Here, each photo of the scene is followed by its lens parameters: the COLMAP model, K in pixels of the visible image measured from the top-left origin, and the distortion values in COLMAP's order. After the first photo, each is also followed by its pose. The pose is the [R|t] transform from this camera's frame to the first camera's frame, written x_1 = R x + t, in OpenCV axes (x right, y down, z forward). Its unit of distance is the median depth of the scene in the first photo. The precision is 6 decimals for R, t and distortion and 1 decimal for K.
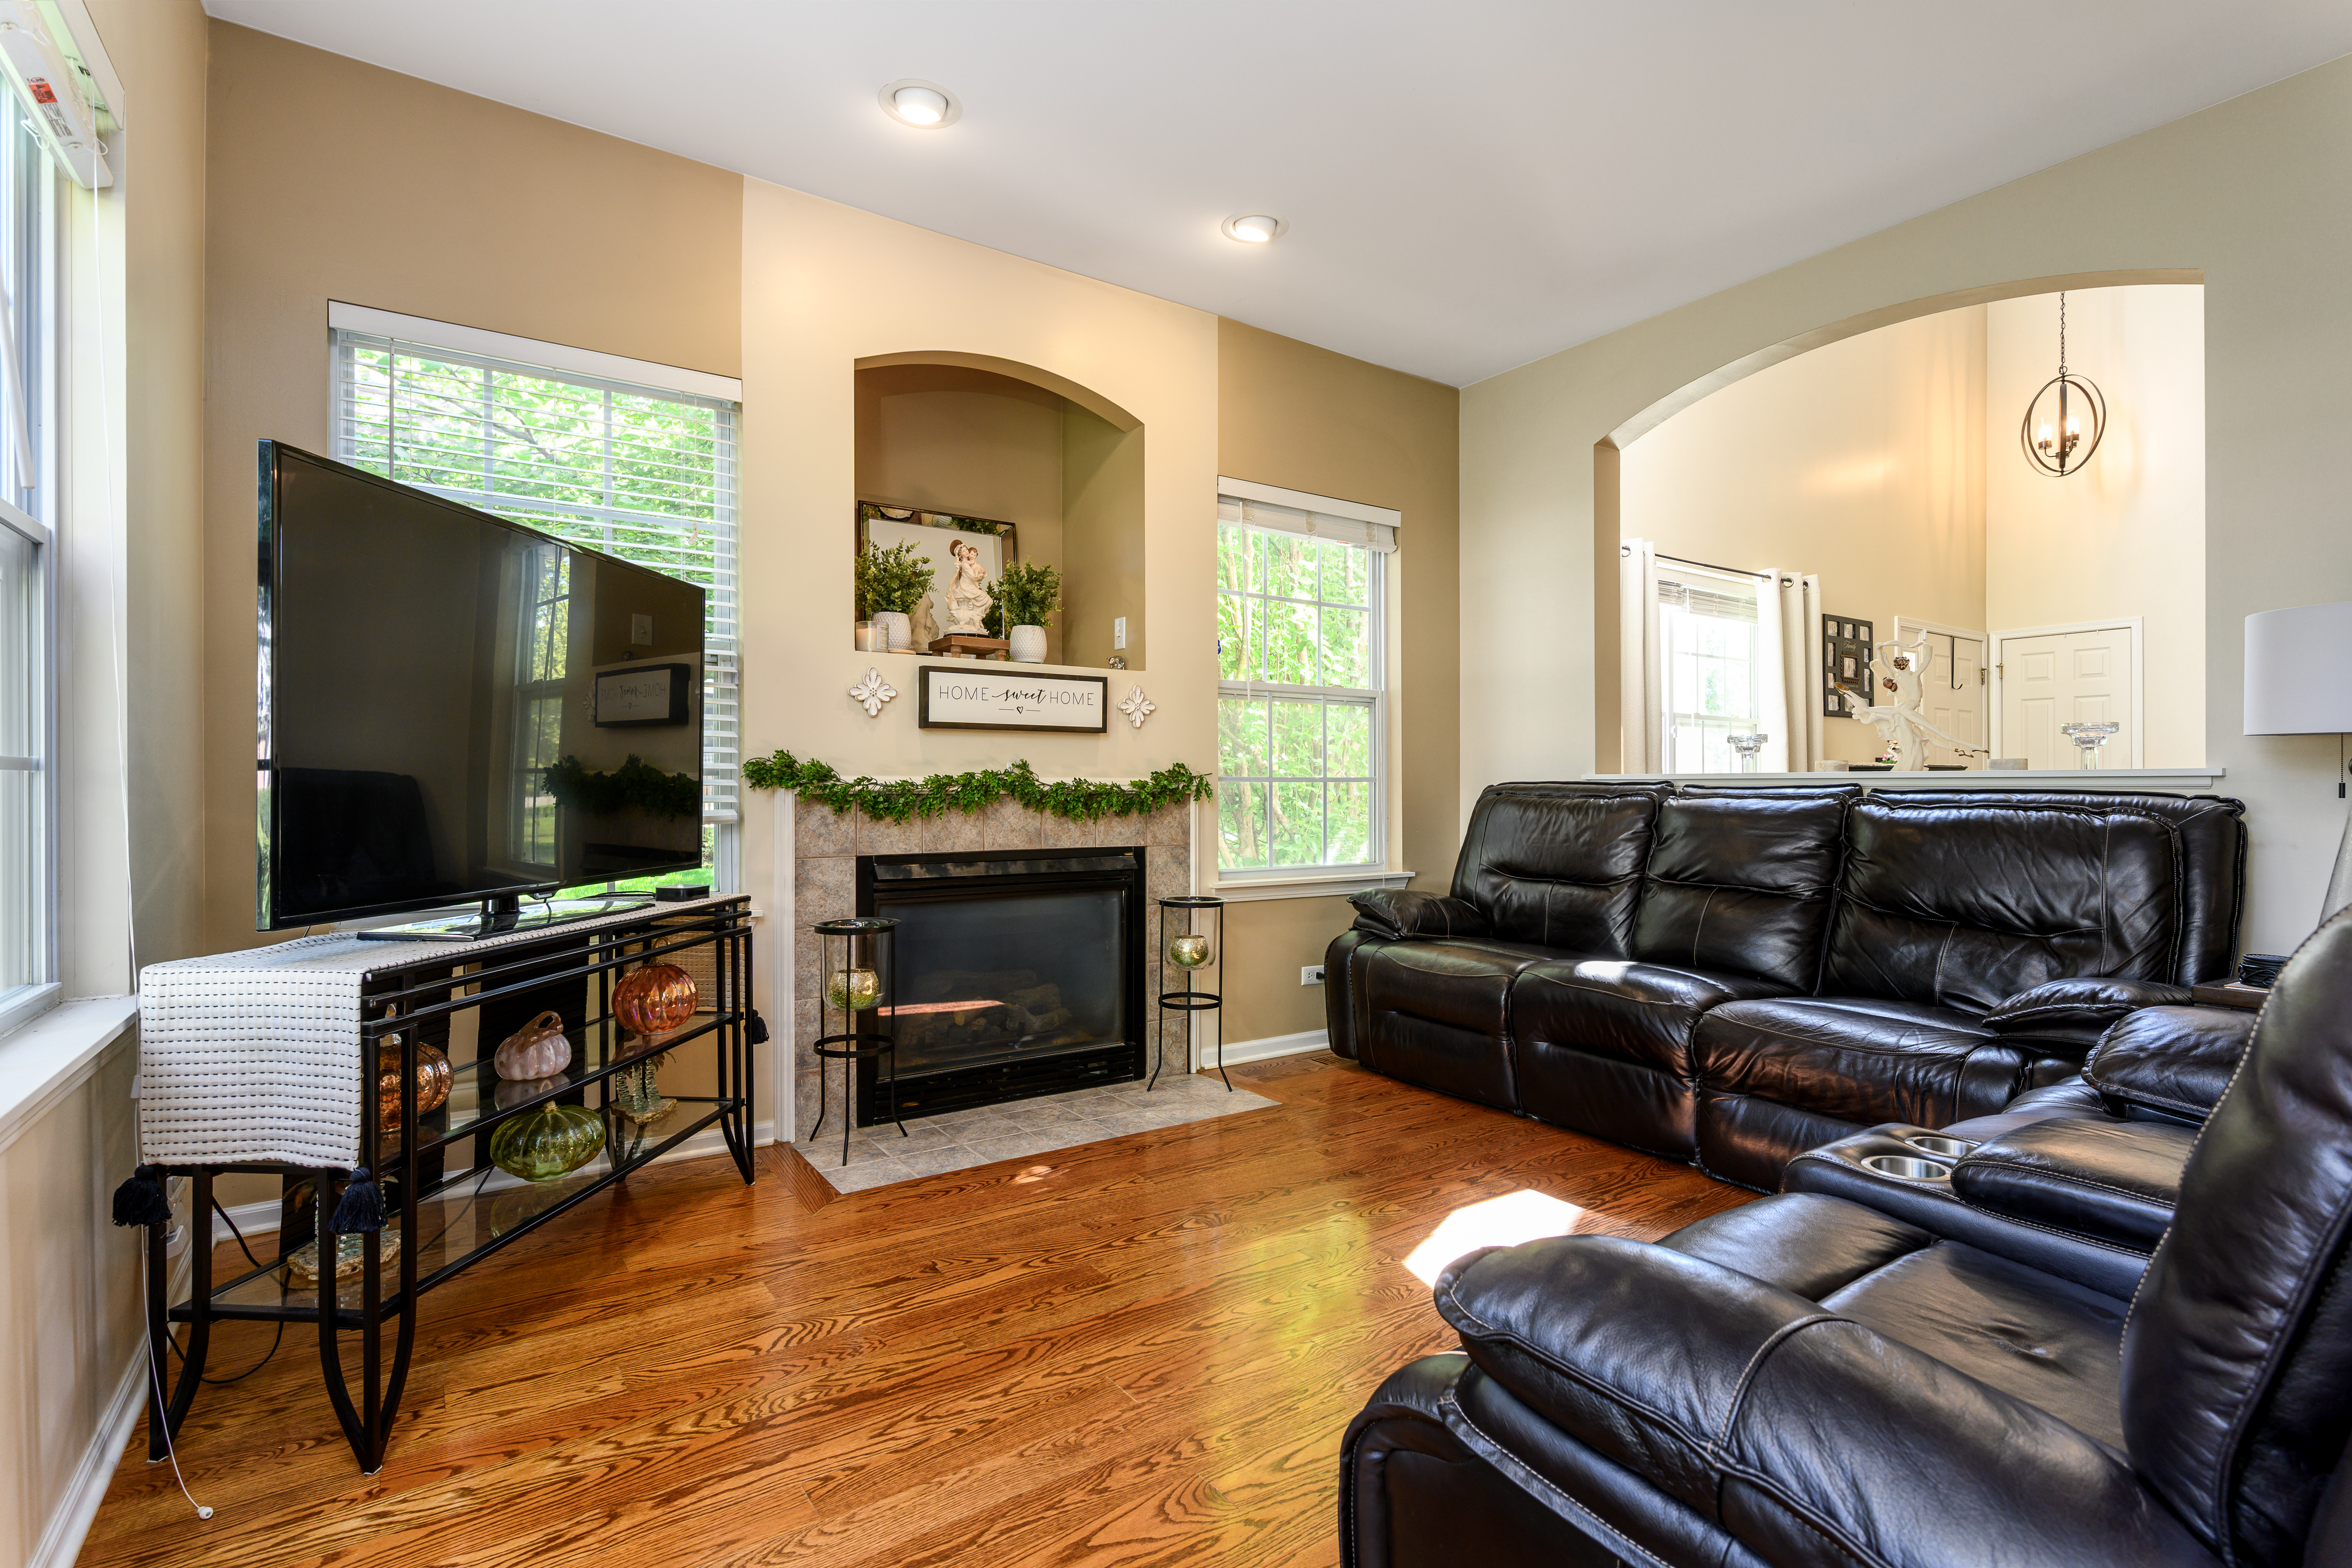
lens RADIAL K [[1130.5, 0, 1176.4], [0, 1130.5, 784.7], [0, 0, 1]] dist [0.000045, -0.000100]
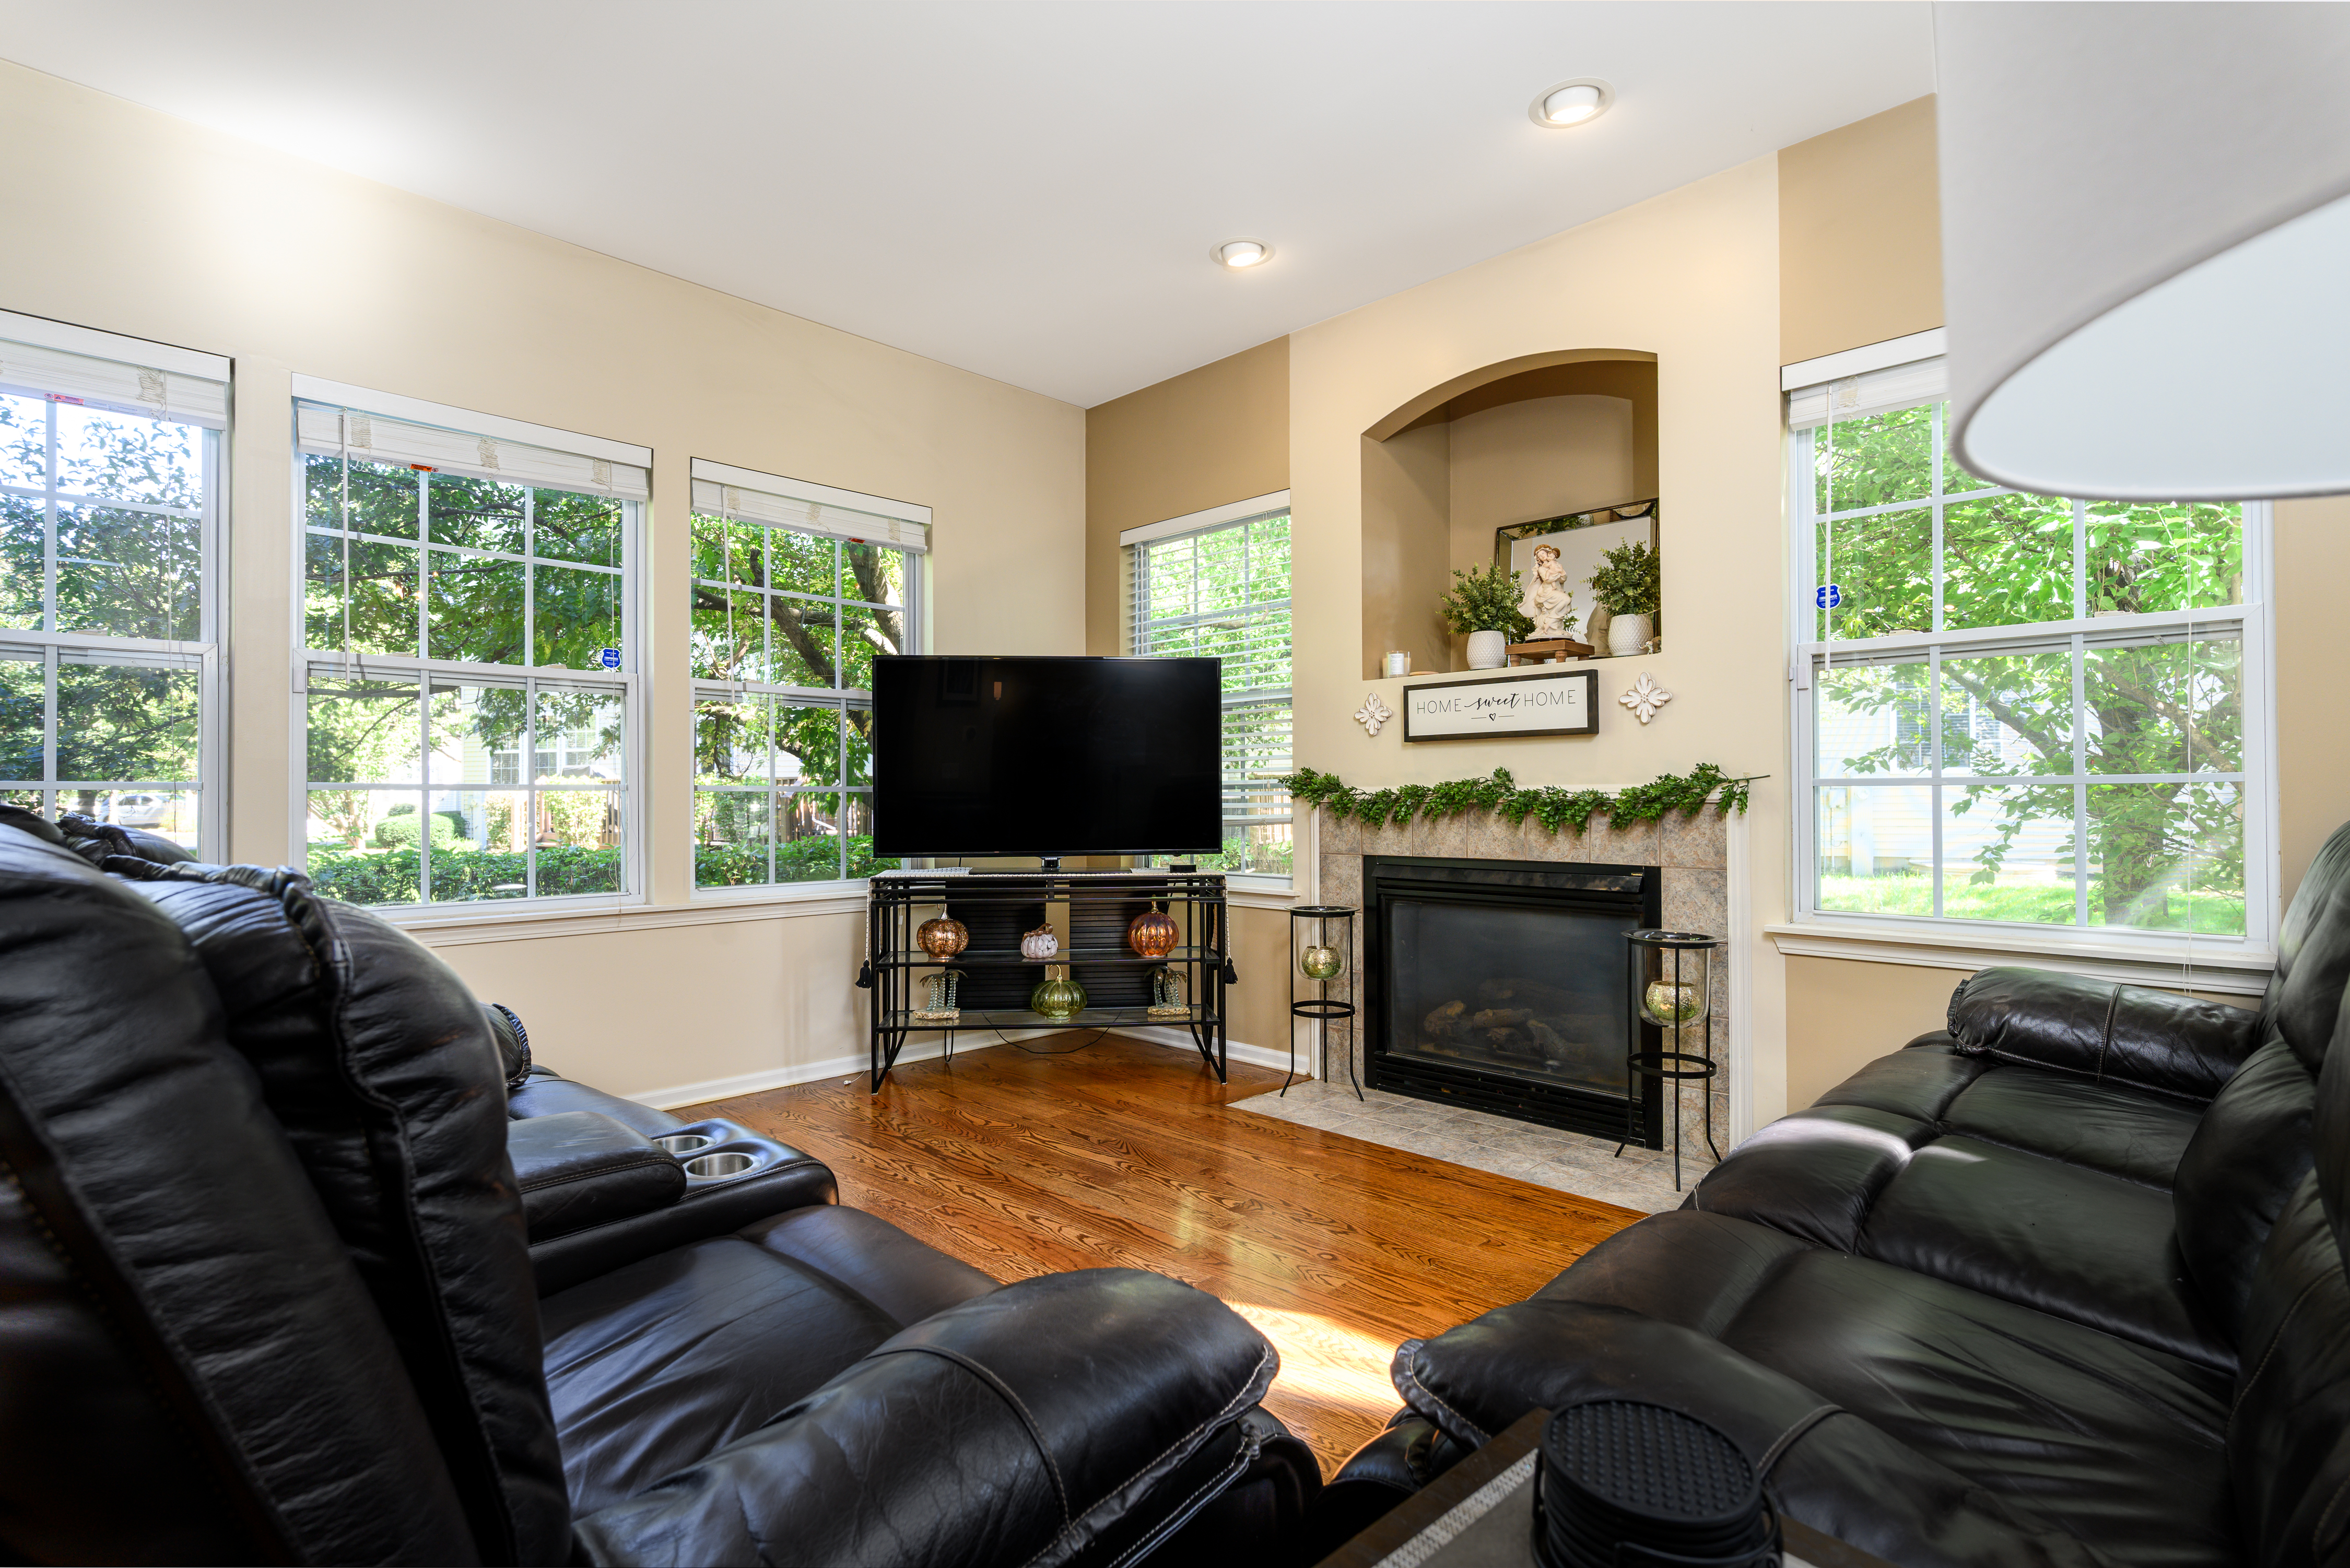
lens RADIAL K [[1129.4, 0, 1172.3], [0, 1129.4, 789.5], [0, 0, 1]] dist [0.000045, -0.000100]
pose [[0.181369, -0.009809, -0.983366, 0.808791], [0.005251, 0.999946, -0.009006, 0.004241], [0.983401, -0.003530, 0.181411, 0.571271]]
